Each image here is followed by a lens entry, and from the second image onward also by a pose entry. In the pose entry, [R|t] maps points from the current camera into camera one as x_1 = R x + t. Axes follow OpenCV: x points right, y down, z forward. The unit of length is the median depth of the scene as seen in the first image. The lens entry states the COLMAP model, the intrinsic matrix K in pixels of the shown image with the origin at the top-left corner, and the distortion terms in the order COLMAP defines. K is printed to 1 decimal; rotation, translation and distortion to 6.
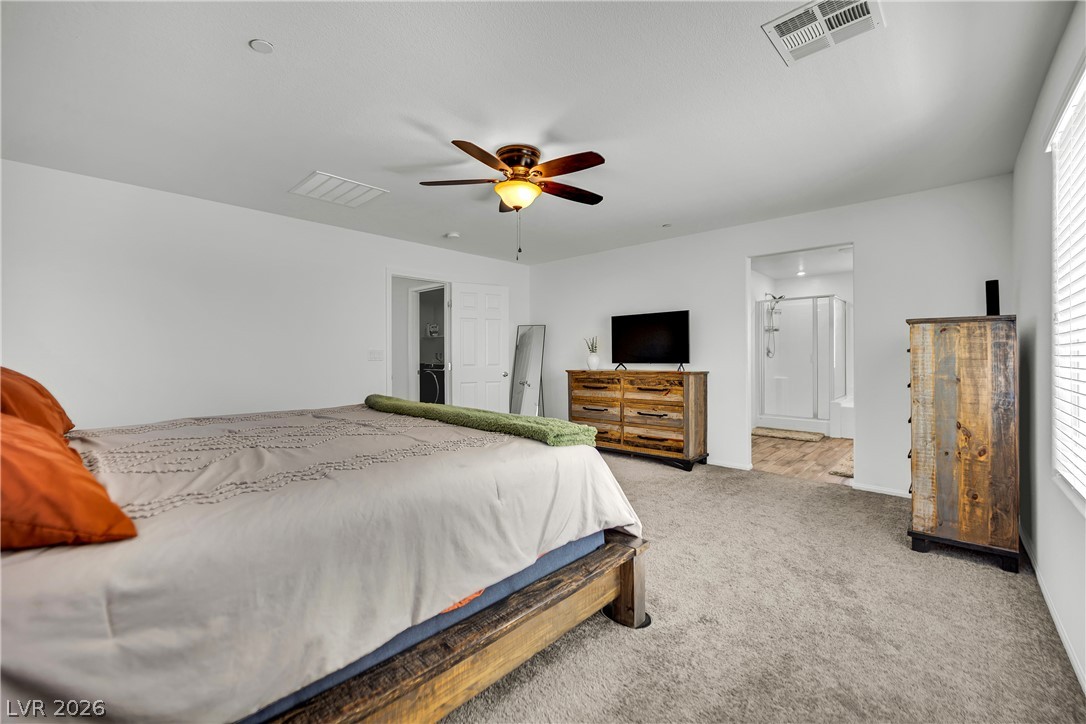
lens RADIAL K [[445.2, 0, 540.6], [0, 445.2, 358.7], [0, 0, 1]] dist [-0.008194, -0.000377]
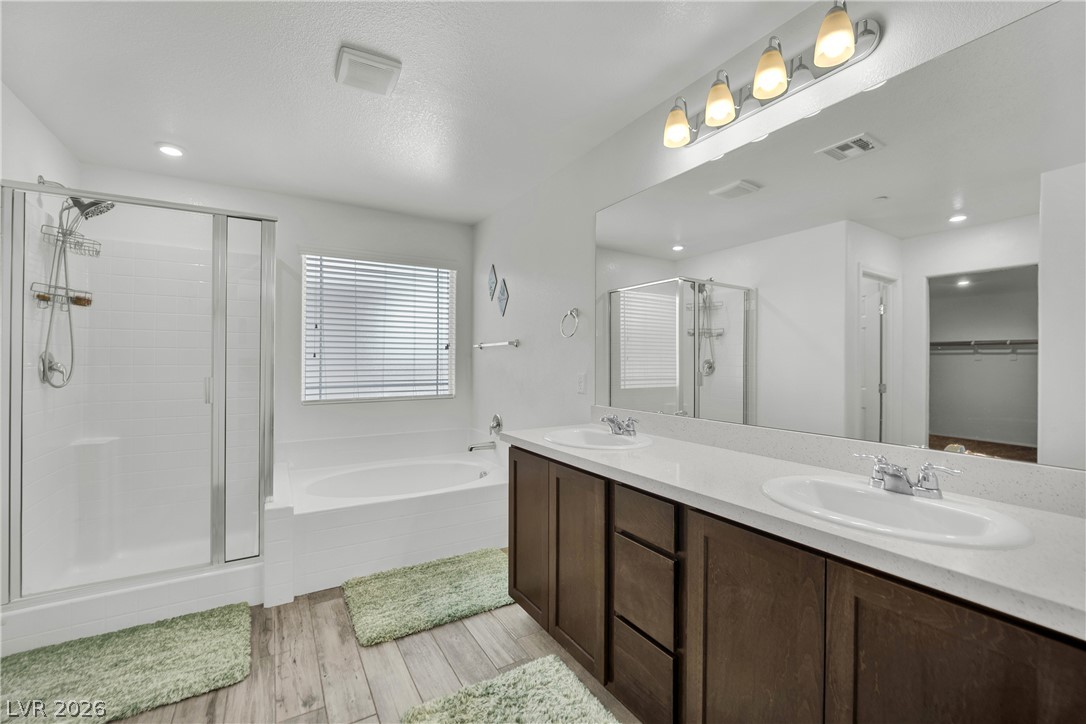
lens RADIAL K [[445.2, 0, 542.0], [0, 445.2, 358.8], [0, 0, 1]] dist [-0.008194, -0.000377]
pose [[0.274659, 0.010501, 0.961484, 0.314552], [-0.001506, 0.999944, -0.010491, -0.019569], [-0.961540, 0.001434, 0.274660, 0.588528]]
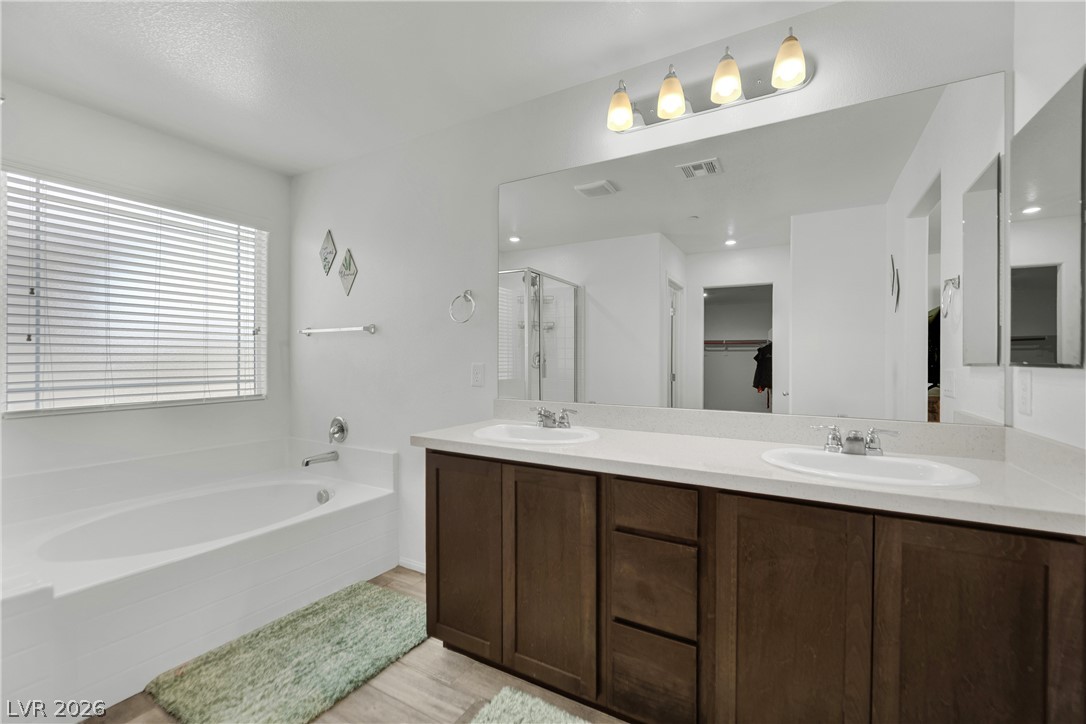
lens RADIAL K [[461.0, 0, 540.0], [0, 461.0, 358.9], [0, 0, 1]] dist [-0.013848, -0.000792]
pose [[-0.215087, 0.002693, 0.976591, 0.338178], [-0.003163, 0.999989, -0.003454, -0.013777], [-0.976590, -0.003832, -0.215076, 0.686482]]
